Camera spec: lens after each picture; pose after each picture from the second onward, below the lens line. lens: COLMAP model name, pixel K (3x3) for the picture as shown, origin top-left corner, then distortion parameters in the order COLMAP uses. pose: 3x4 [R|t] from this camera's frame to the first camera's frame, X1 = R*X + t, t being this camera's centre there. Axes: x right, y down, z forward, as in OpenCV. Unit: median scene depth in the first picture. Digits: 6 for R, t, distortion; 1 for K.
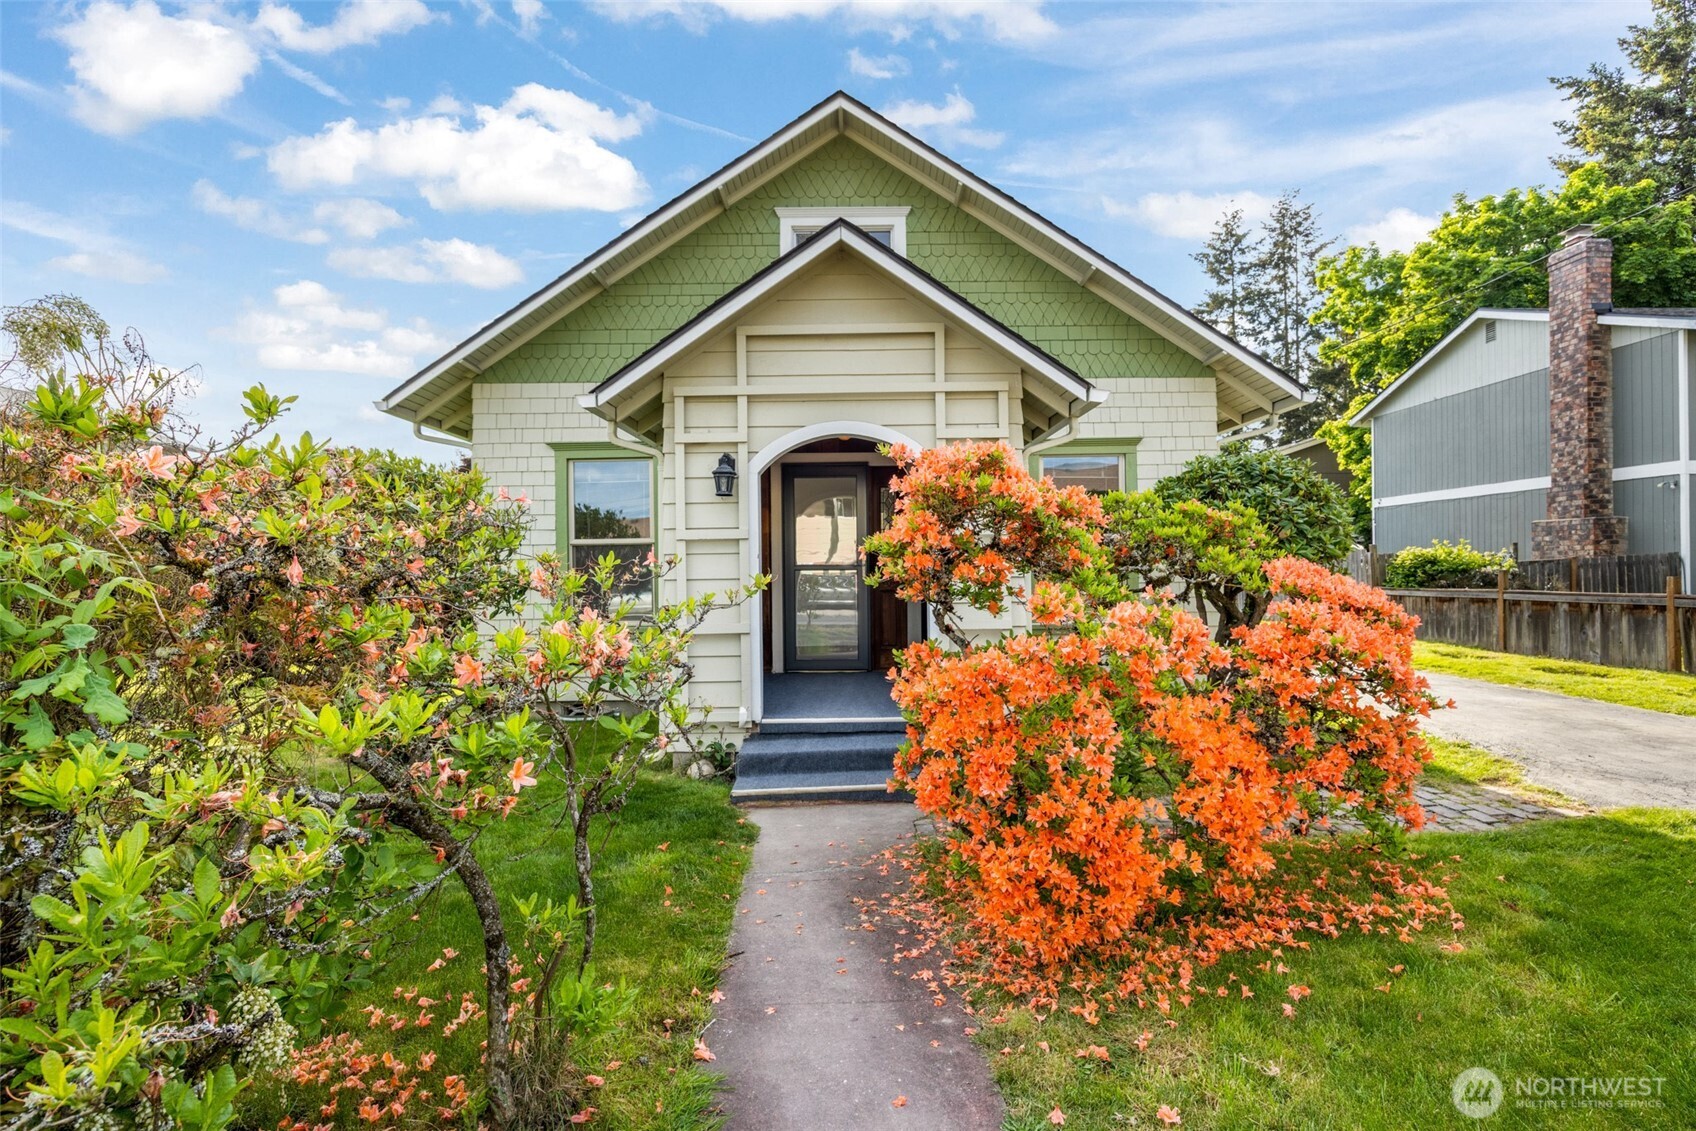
lens RADIAL K [[846.3, 0, 856.3], [0, 846.3, 565.5], [0, 0, 1]] dist [-0.018990, 0.001960]
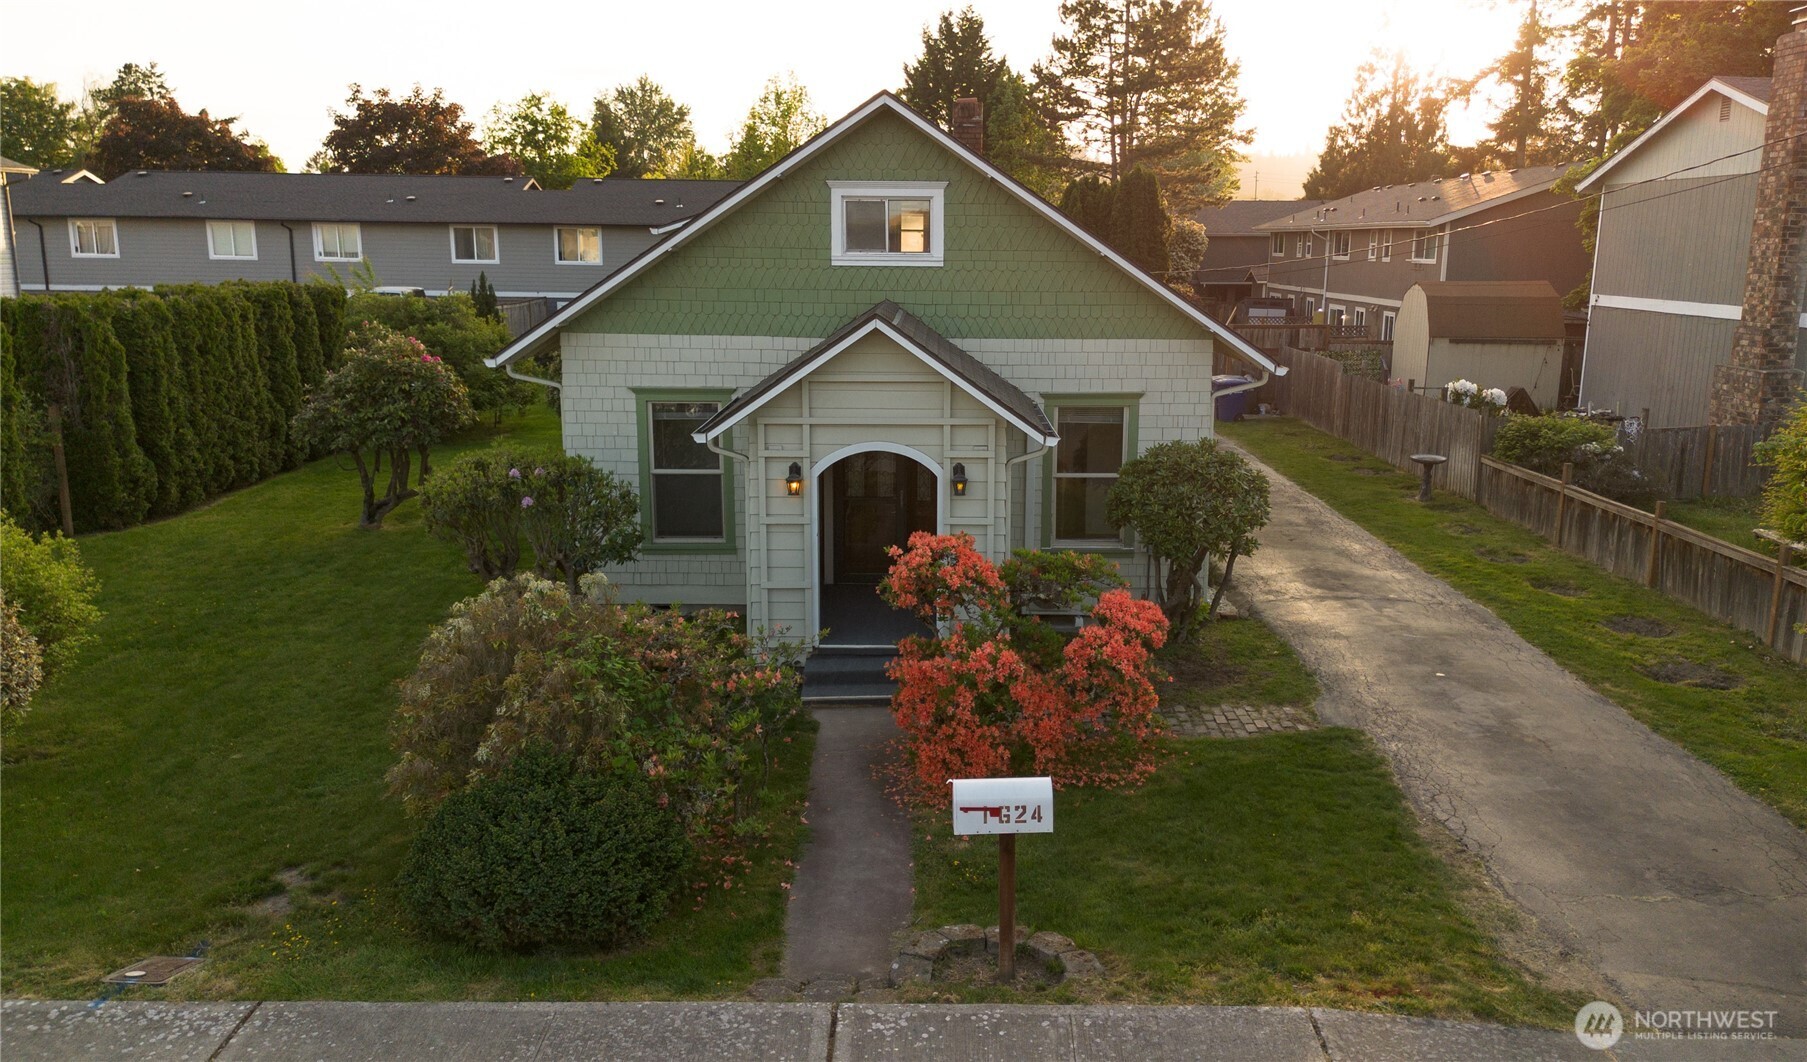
lens RADIAL K [[1414.3, 0, 946.7], [0, 1414.3, 493.1], [0, 0, 1]] dist [0.028427, -0.015765]
pose [[0.999840, 0.017701, -0.002569, 0.094189], [-0.016931, 0.982918, 0.183264, -0.458858], [0.005769, -0.183191, 0.983060, -1.165943]]
